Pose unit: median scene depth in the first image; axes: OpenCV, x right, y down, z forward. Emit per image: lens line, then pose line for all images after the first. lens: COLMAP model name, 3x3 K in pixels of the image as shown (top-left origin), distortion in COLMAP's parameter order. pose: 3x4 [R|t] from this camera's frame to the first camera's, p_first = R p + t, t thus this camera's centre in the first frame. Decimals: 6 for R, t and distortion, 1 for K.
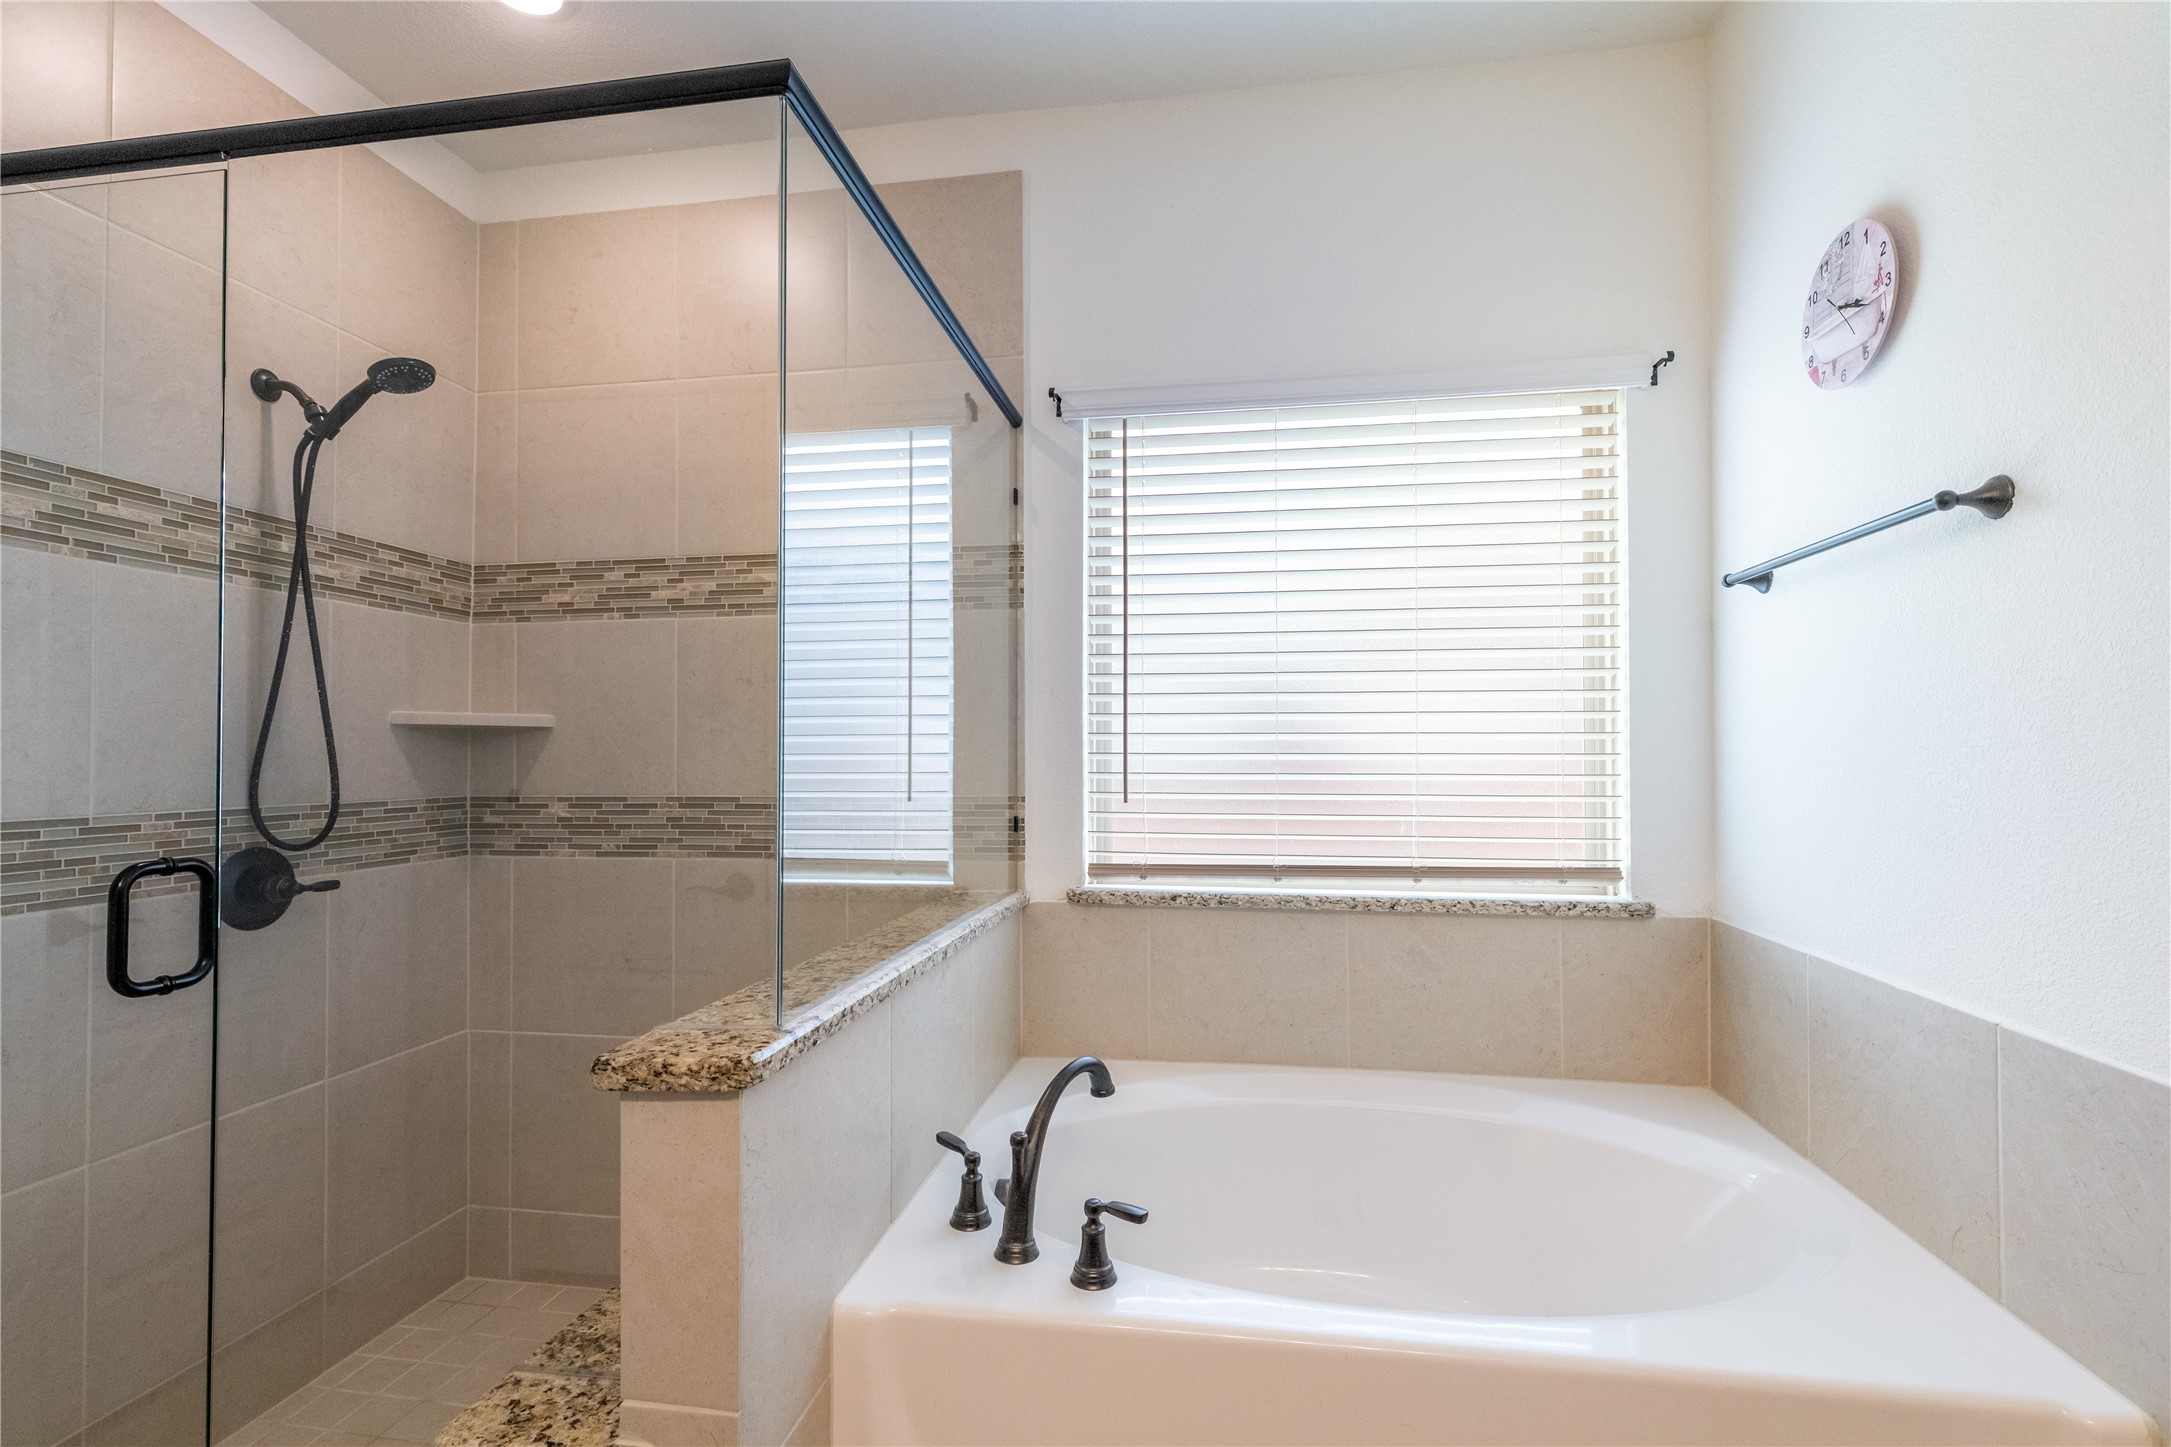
lens RADIAL K [[990.7, 0, 1085.3], [0, 990.7, 736.7], [0, 0, 1]] dist [0.002699, 0.000344]
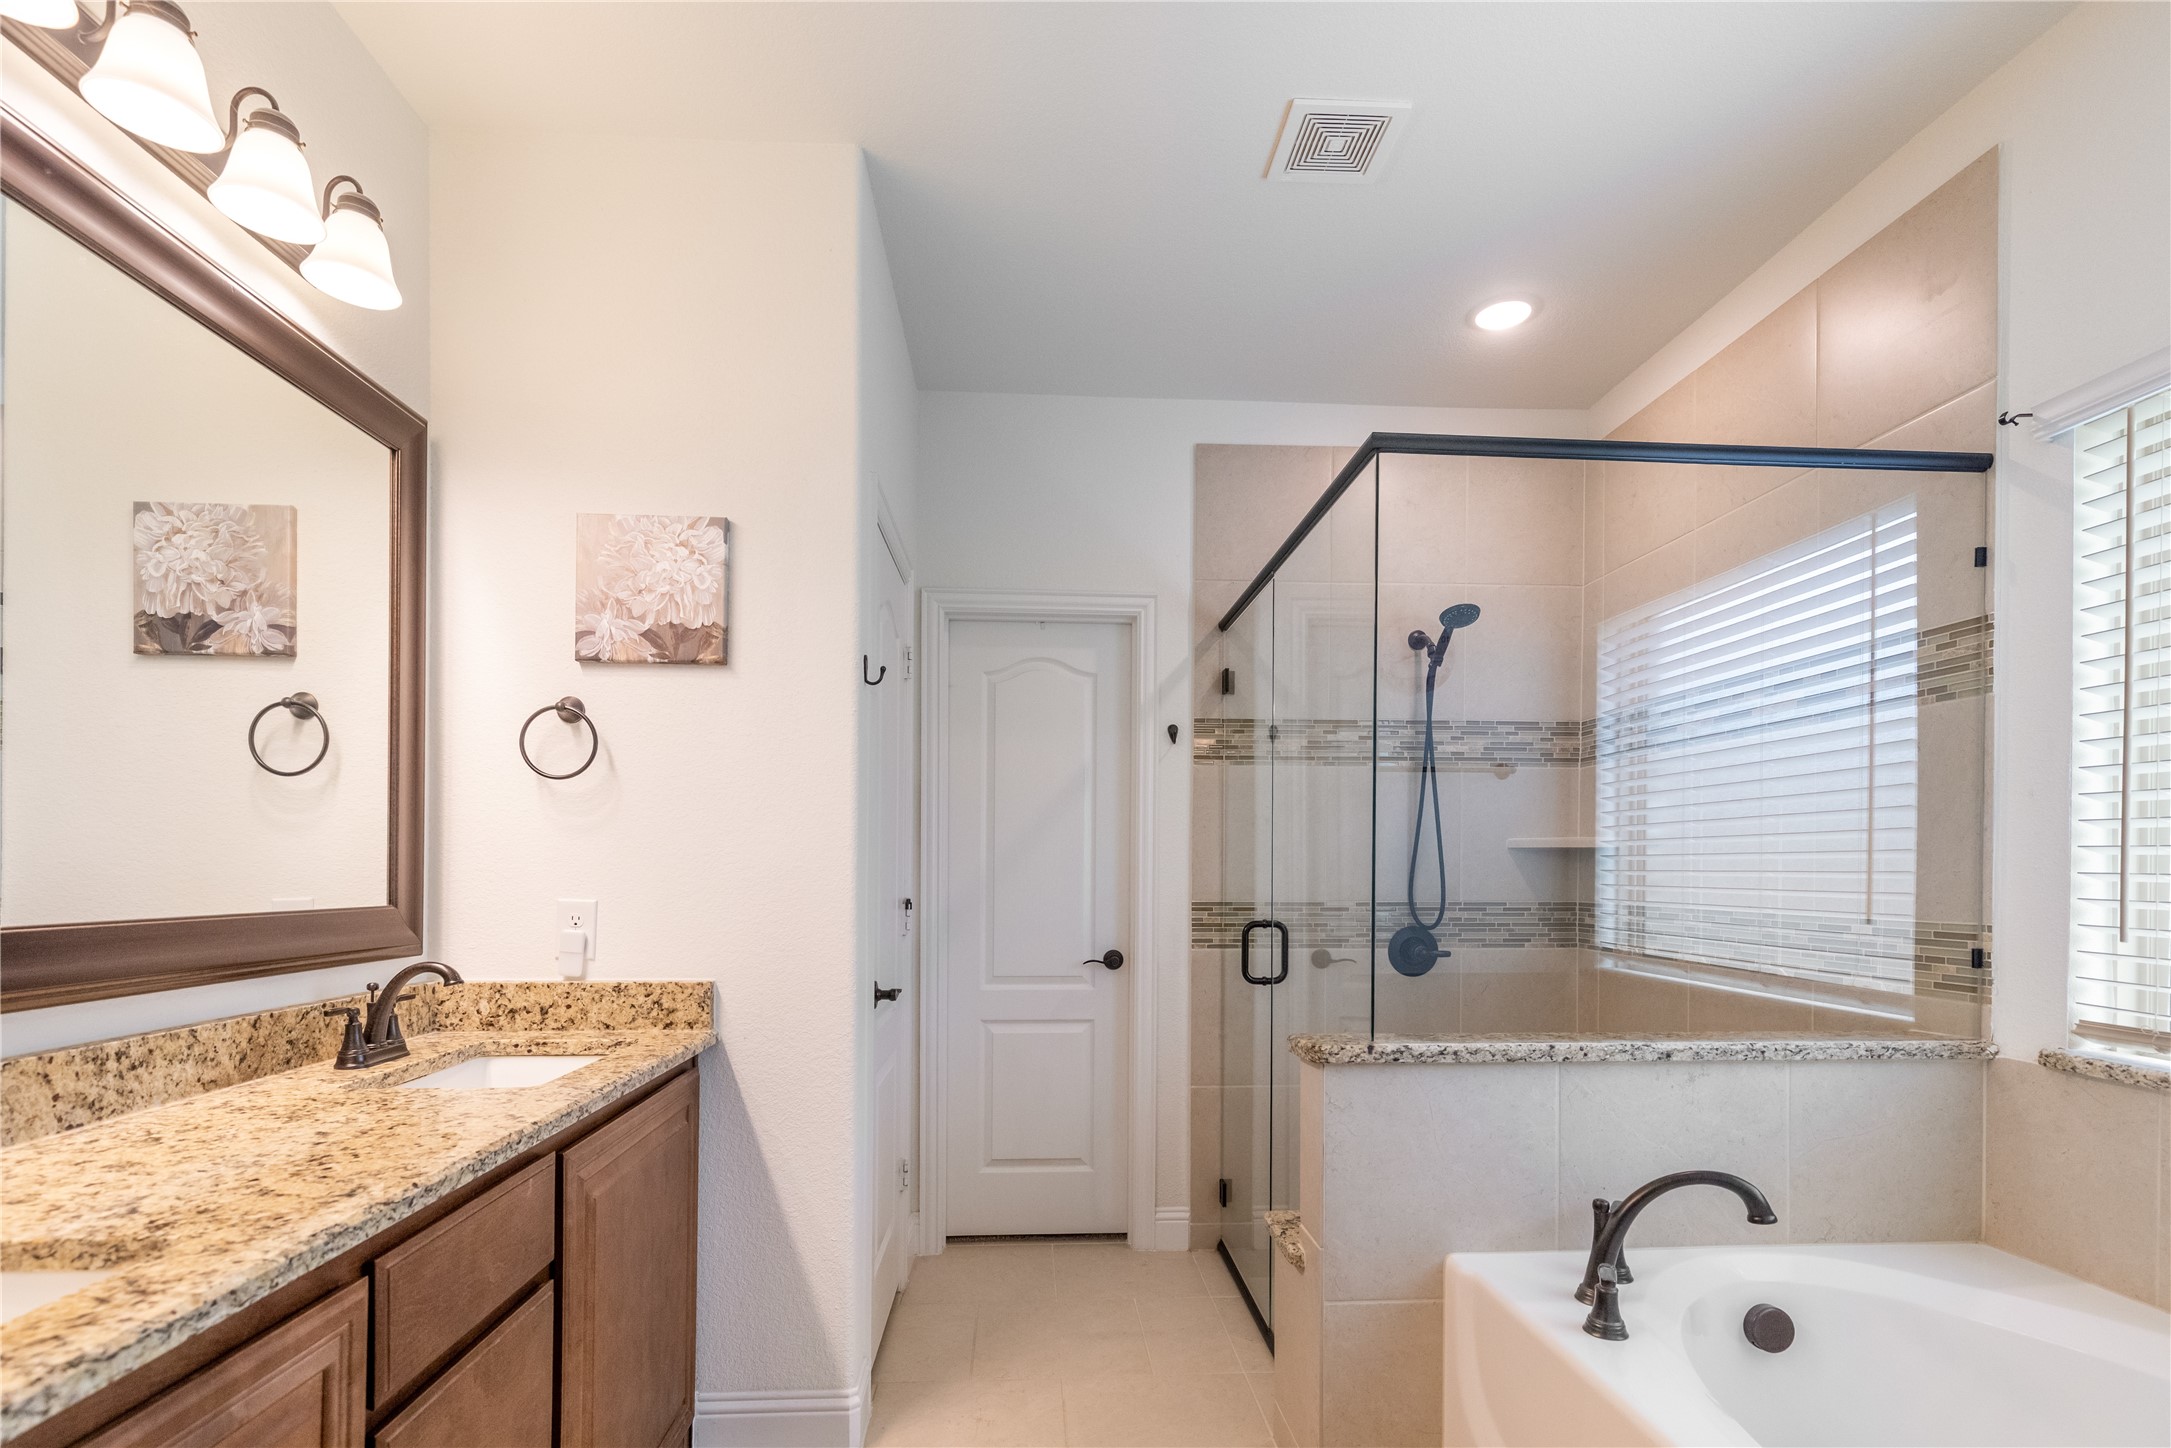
lens RADIAL K [[1011.3, 0, 1089.0], [0, 1011.3, 860.4], [0, 0, 1]] dist [0.000182, -0.000087]
pose [[0.225088, -0.003192, -0.974333, 0.576396], [0.014312, 0.999898, 0.000031, -0.003592], [0.974233, -0.013951, 0.225111, 0.095049]]
